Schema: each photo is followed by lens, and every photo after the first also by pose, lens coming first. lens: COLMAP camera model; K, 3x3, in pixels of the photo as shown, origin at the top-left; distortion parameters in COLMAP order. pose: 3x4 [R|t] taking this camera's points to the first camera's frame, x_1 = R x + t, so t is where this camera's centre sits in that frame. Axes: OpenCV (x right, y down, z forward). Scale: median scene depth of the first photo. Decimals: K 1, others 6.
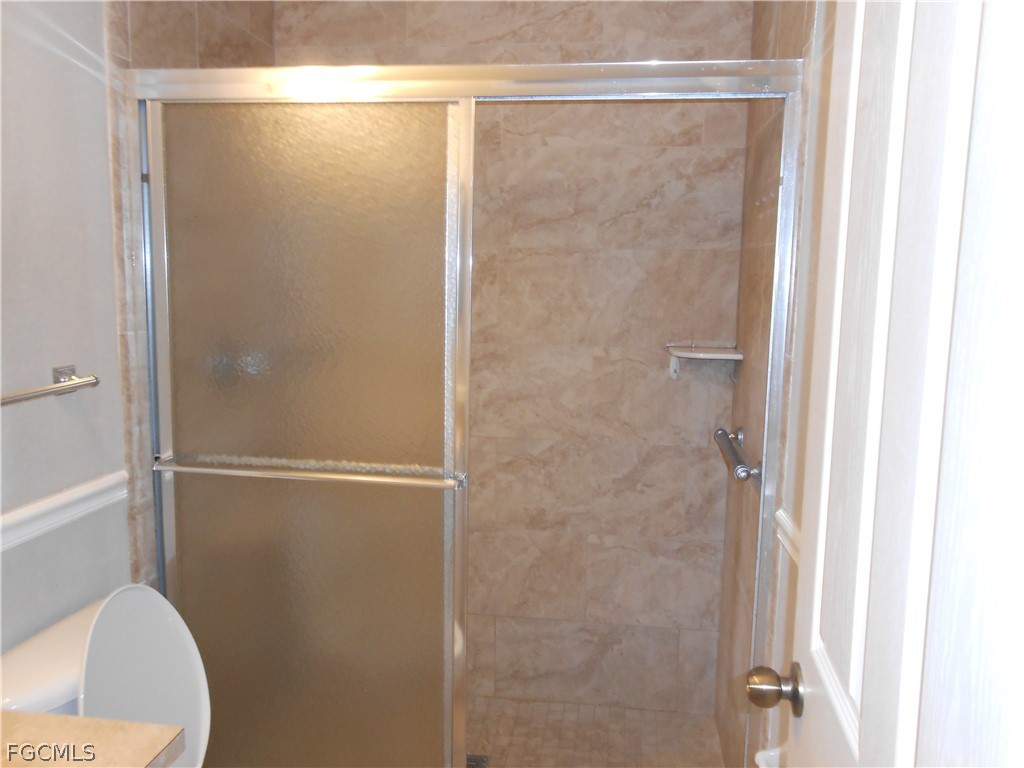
lens RADIAL K [[796.8, 0, 512.0], [0, 796.8, 384.0], [0, 0, 1]] dist [-0.046428, 0.065843]
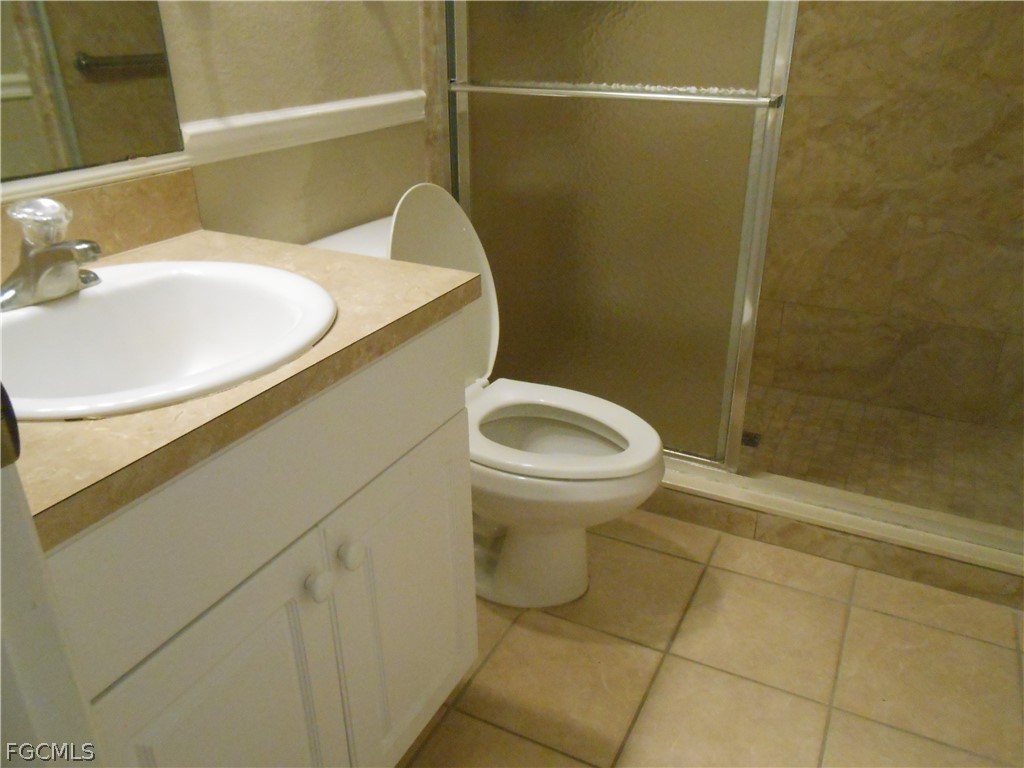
lens RADIAL K [[796.8, 0, 512.0], [0, 796.8, 384.0], [0, 0, 1]] dist [-0.046428, 0.065843]
pose [[0.941219, 0.124448, -0.314039, -0.018480], [-0.024000, 0.951951, 0.305309, 0.111405], [0.336944, -0.279826, 0.898981, 0.028740]]
